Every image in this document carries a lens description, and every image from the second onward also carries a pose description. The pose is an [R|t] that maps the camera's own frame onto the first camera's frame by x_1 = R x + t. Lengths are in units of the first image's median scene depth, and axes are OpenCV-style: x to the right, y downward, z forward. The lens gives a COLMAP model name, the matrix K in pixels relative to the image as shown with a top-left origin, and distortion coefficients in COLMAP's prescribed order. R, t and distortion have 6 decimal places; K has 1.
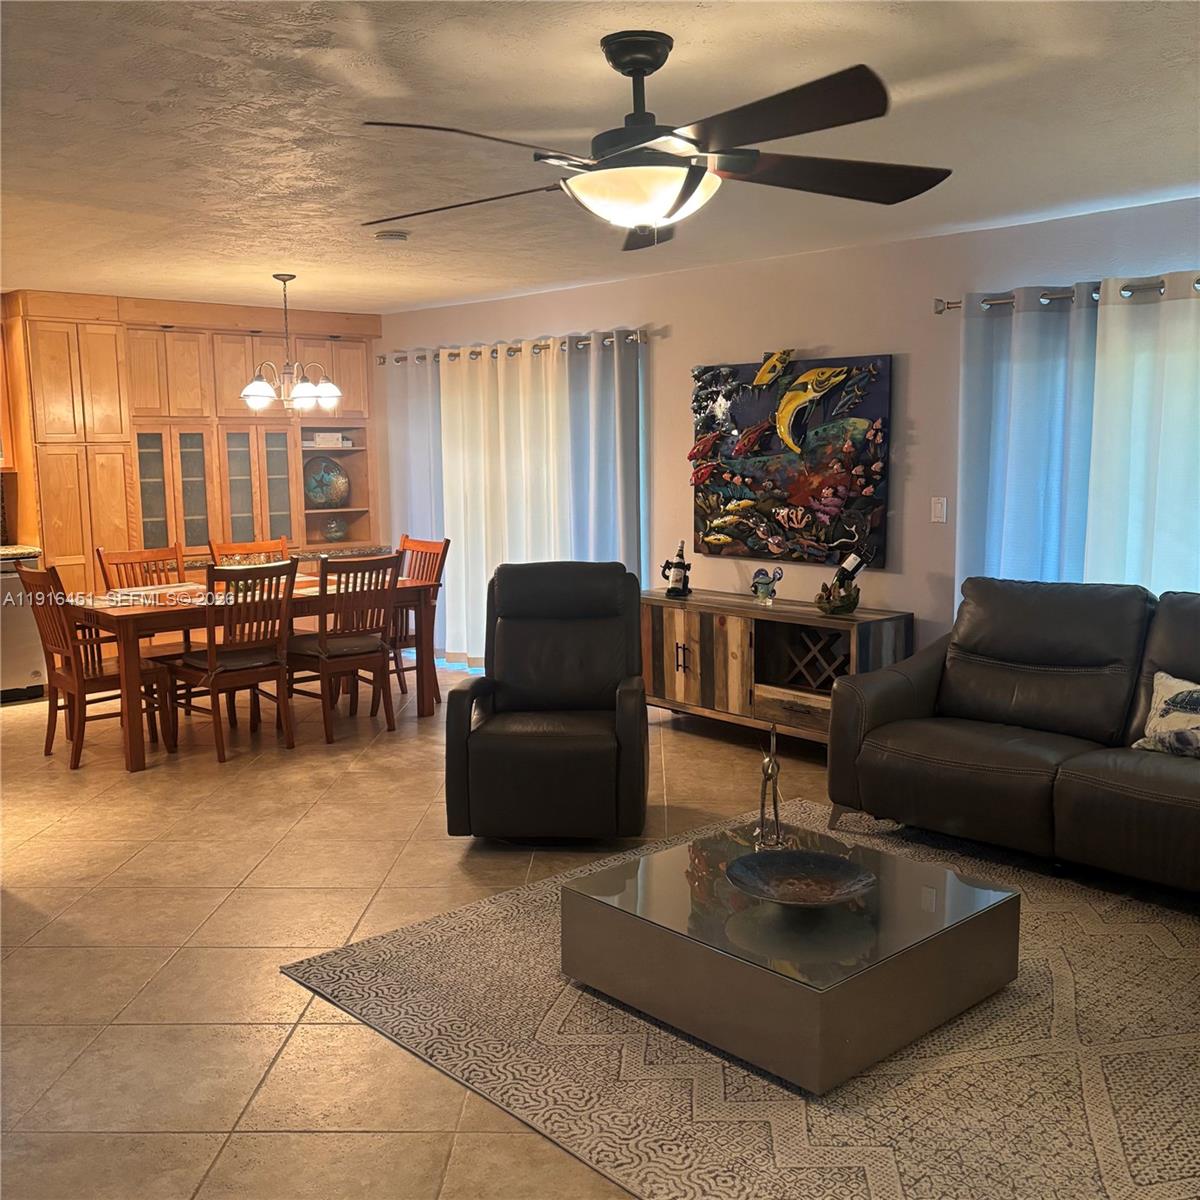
lens RADIAL K [[1211.1, 0, 597.5], [0, 1211.1, 607.9], [0, 0, 1]] dist [0.037755, 0.000000]
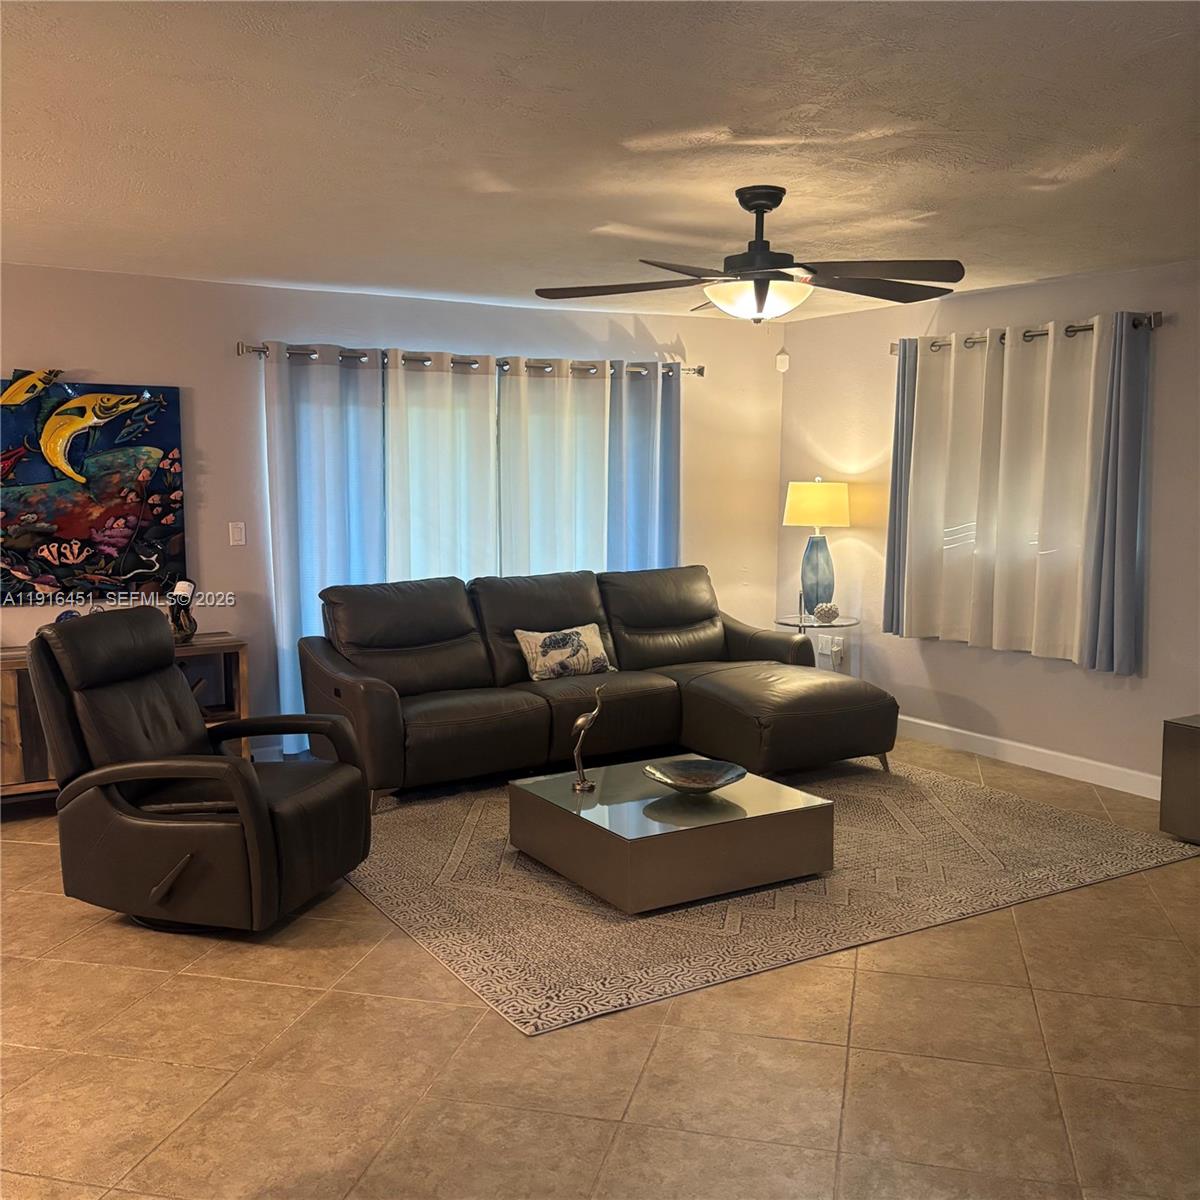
lens RADIAL K [[1211.1, 0, 596.9], [0, 1211.1, 596.4], [0, 0, 1]] dist [0.037755, 0.000000]
pose [[0.204170, -0.096140, 0.974203, -0.687043], [0.132652, 0.988704, 0.069771, -0.055700], [-0.969906, 0.114985, 0.214616, 0.438798]]
